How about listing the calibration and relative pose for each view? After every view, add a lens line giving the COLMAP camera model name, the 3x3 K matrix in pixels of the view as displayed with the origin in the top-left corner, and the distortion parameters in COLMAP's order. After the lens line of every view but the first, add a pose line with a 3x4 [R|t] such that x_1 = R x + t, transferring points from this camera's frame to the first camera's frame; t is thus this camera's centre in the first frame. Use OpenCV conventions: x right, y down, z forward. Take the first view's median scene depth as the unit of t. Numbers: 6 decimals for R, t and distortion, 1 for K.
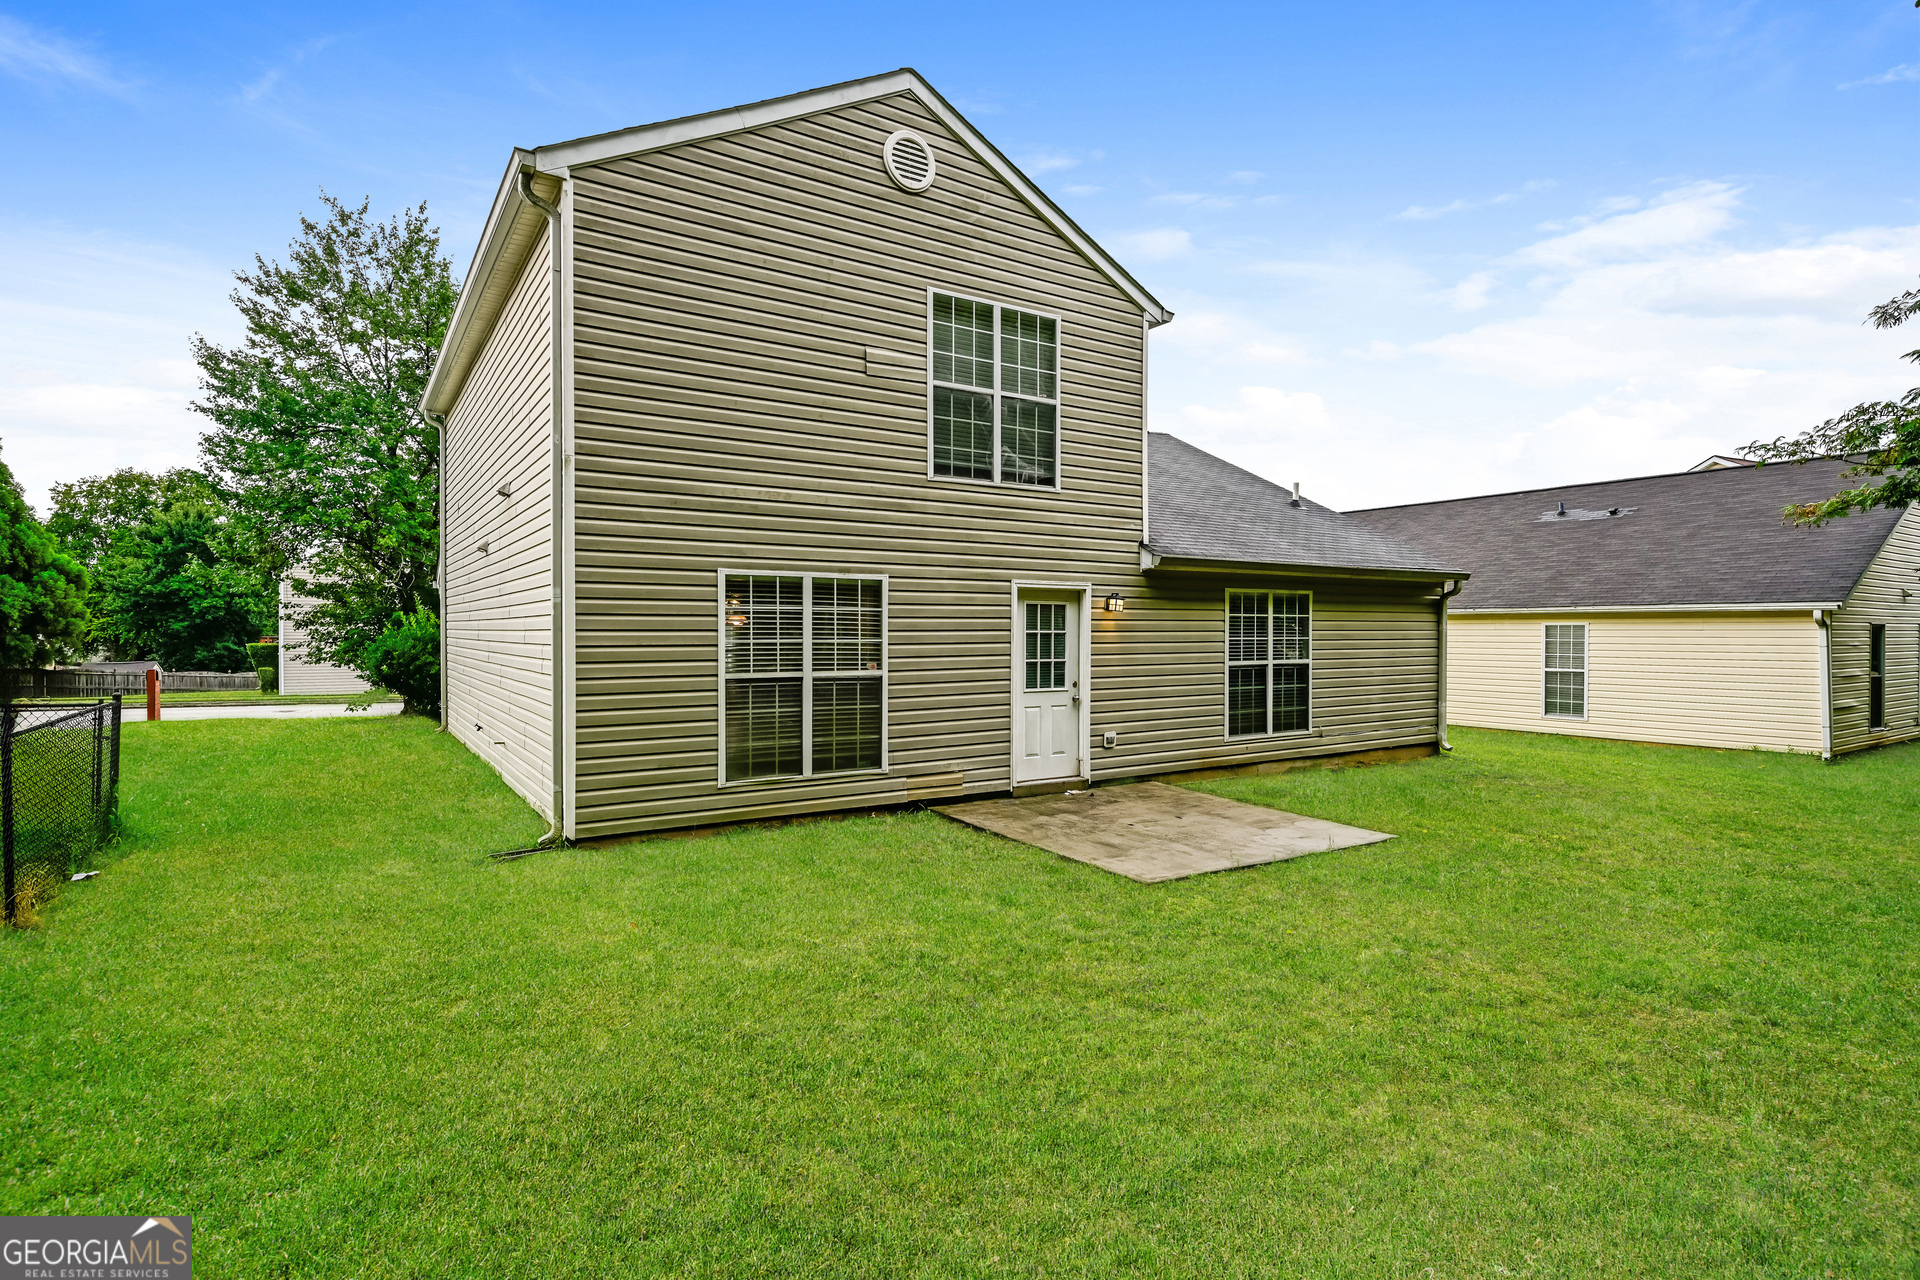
lens RADIAL K [[965.6, 0, 972.2], [0, 965.6, 642.1], [0, 0, 1]] dist [0.000416, -0.000437]
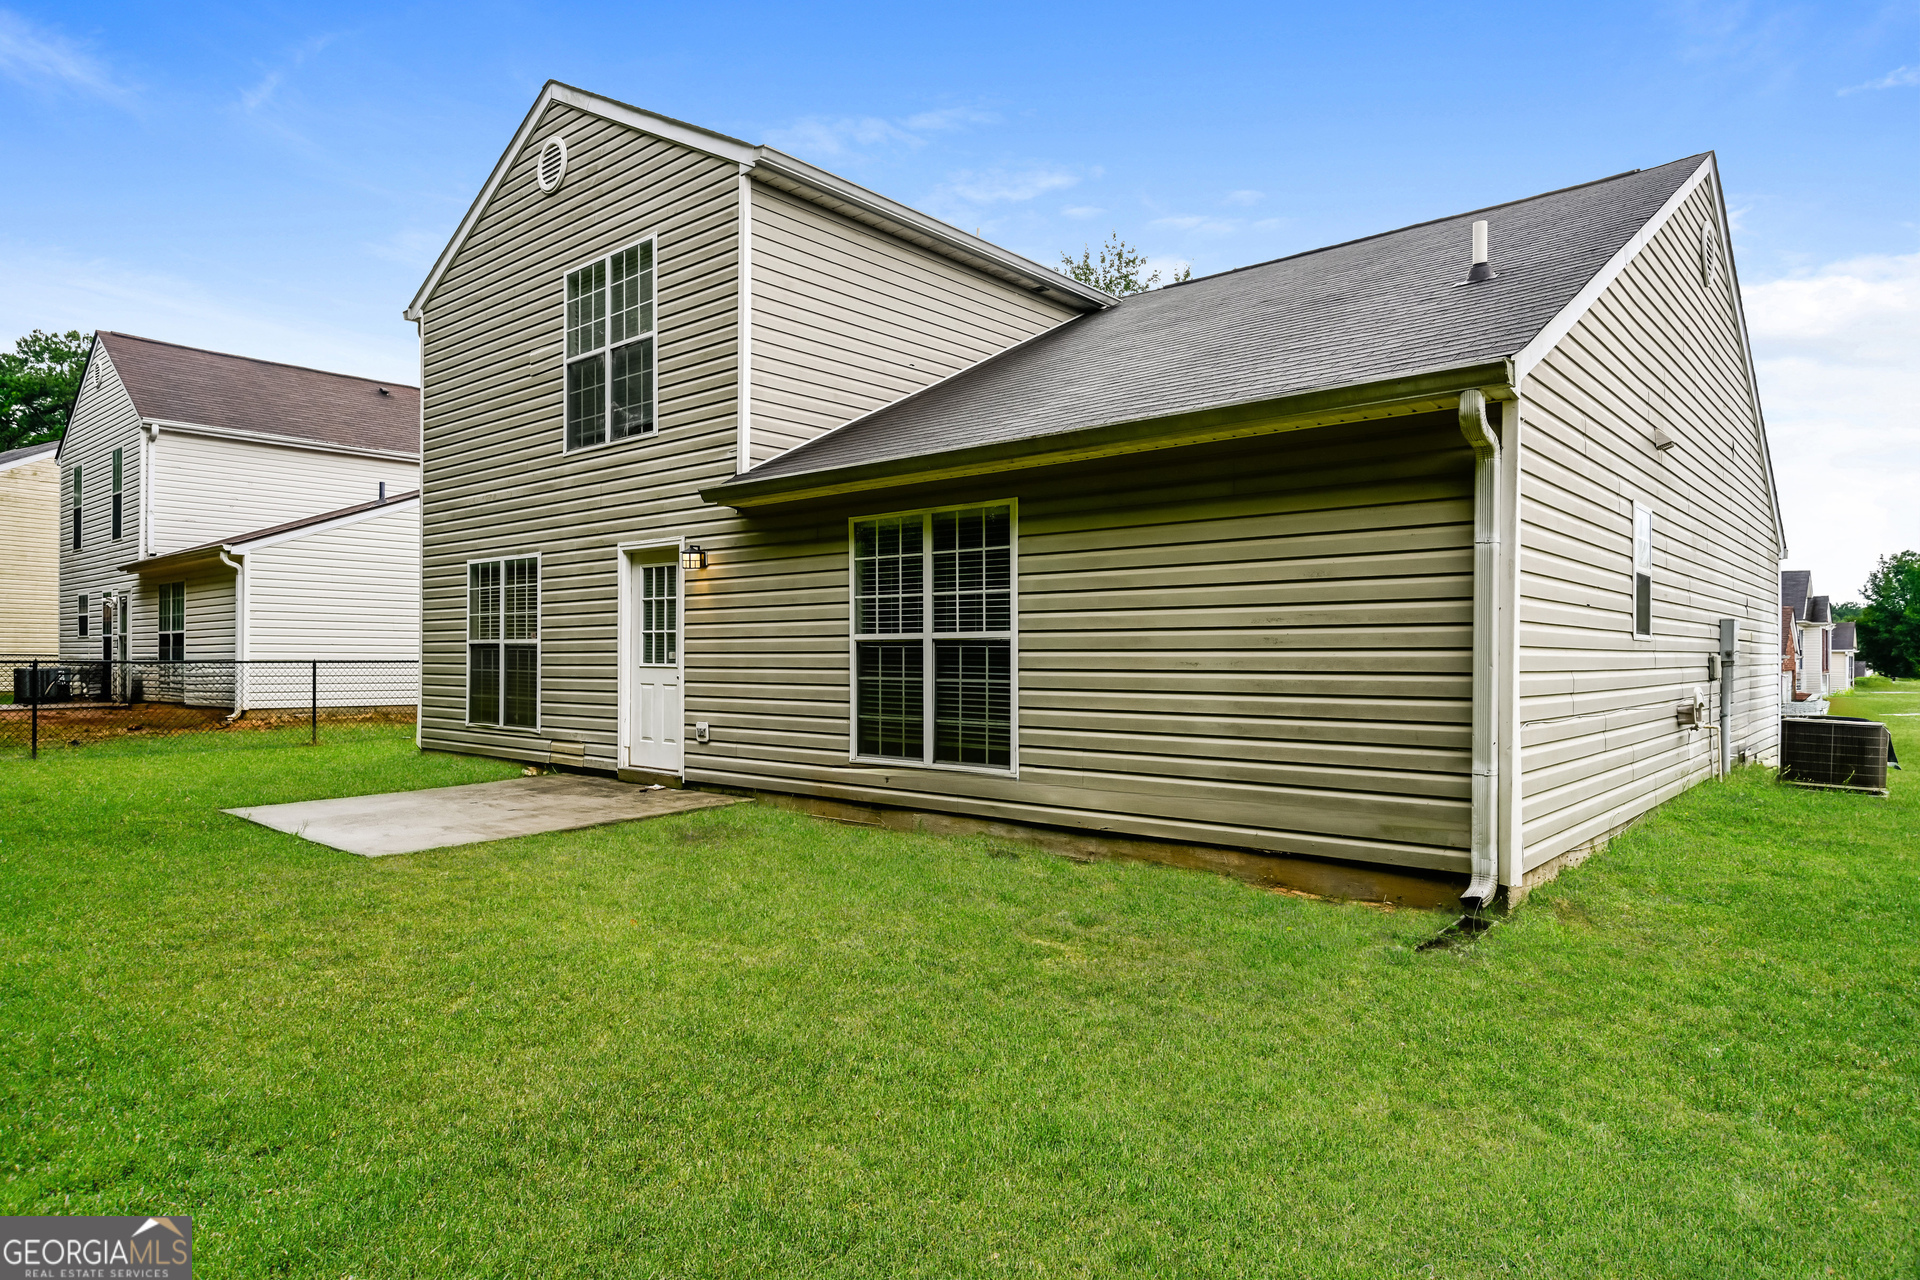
lens RADIAL K [[1130.1, 0, 962.7], [0, 1130.1, 644.0], [0, 0, 1]] dist [0.007151, 0.000328]
pose [[0.265115, -0.009865, -0.964166, 1.157543], [-0.013320, 0.999815, -0.013892, 0.041823], [0.964125, 0.016526, 0.264934, 1.021118]]
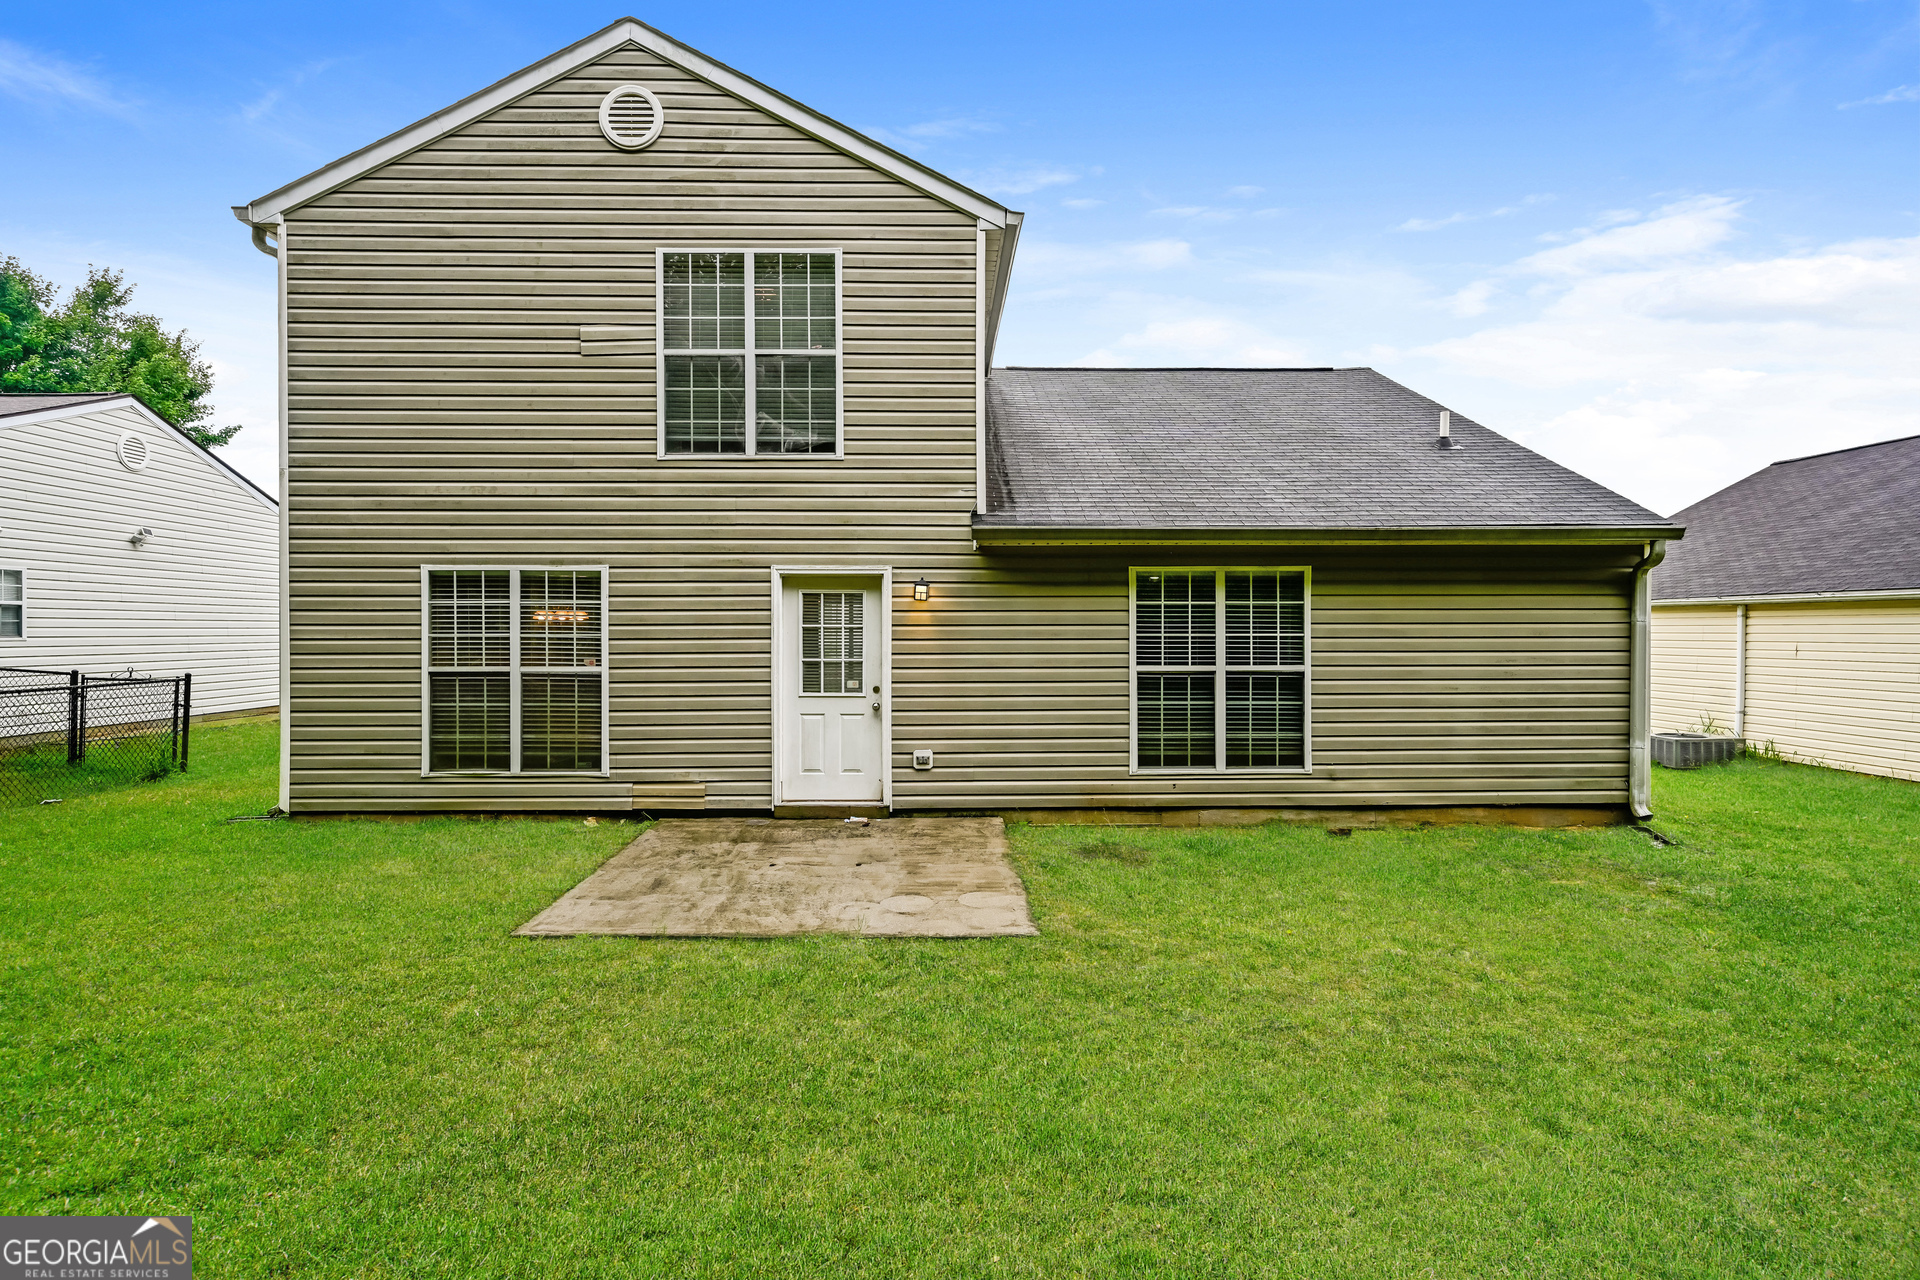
lens RADIAL K [[965.6, 0, 958.8], [0, 965.6, 632.7], [0, 0, 1]] dist [0.000416, -0.000437]
pose [[0.845098, 0.003380, -0.534600, 0.637575], [-0.005199, 0.999985, -0.001896, -0.003766], [0.534586, 0.004382, 0.845103, 0.355431]]
